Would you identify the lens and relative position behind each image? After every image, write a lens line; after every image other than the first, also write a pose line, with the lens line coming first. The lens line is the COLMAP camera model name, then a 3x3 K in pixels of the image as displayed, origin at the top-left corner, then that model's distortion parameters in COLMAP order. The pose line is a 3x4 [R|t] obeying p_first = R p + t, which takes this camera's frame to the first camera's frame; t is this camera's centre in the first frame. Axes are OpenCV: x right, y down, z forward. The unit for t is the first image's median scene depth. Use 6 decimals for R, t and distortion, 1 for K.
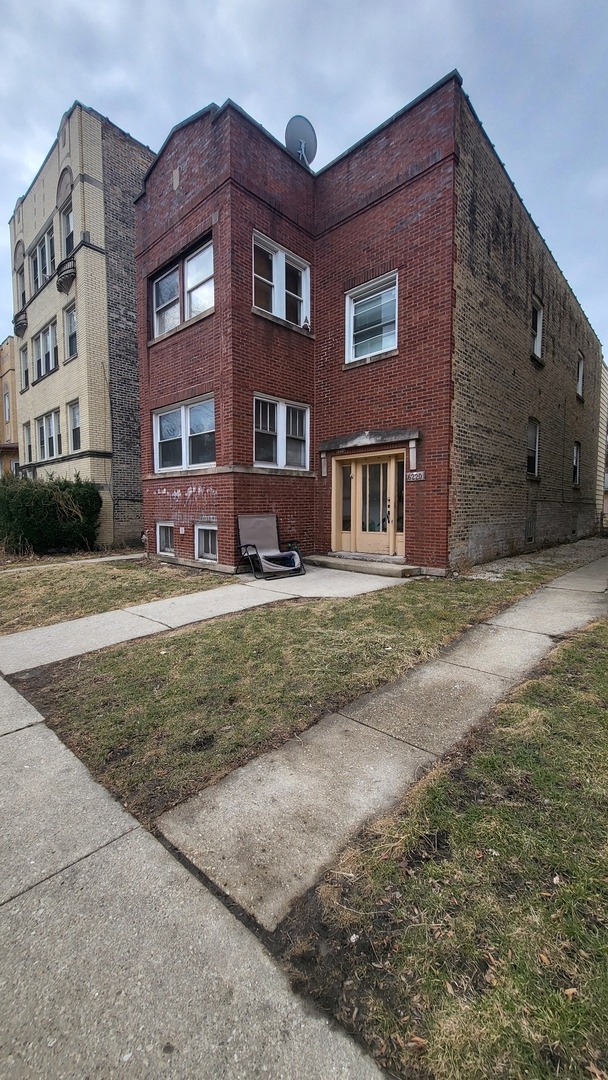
lens RADIAL K [[424.8, 0, 303.7], [0, 424.8, 540.1], [0, 0, 1]] dist [0.000956, 0.000303]
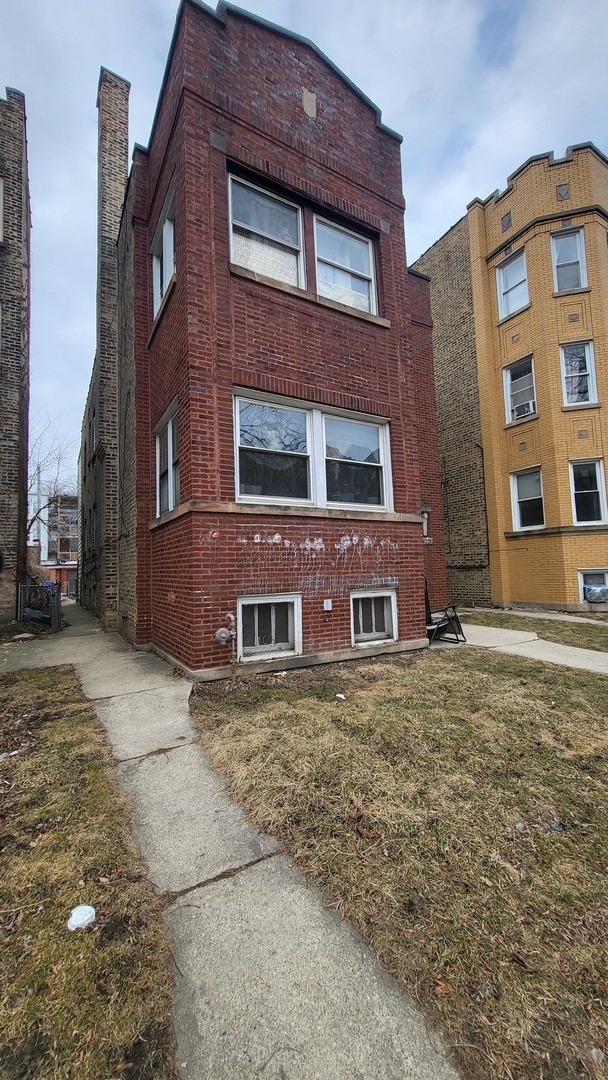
lens RADIAL K [[424.8, 0, 304.0], [0, 424.8, 539.1], [0, 0, 1]] dist [0.000956, 0.000303]
pose [[0.282201, 0.064595, 0.957178, -0.891528], [0.098936, 0.990451, -0.096010, -0.061446], [-0.954240, 0.121794, 0.273116, 0.861355]]
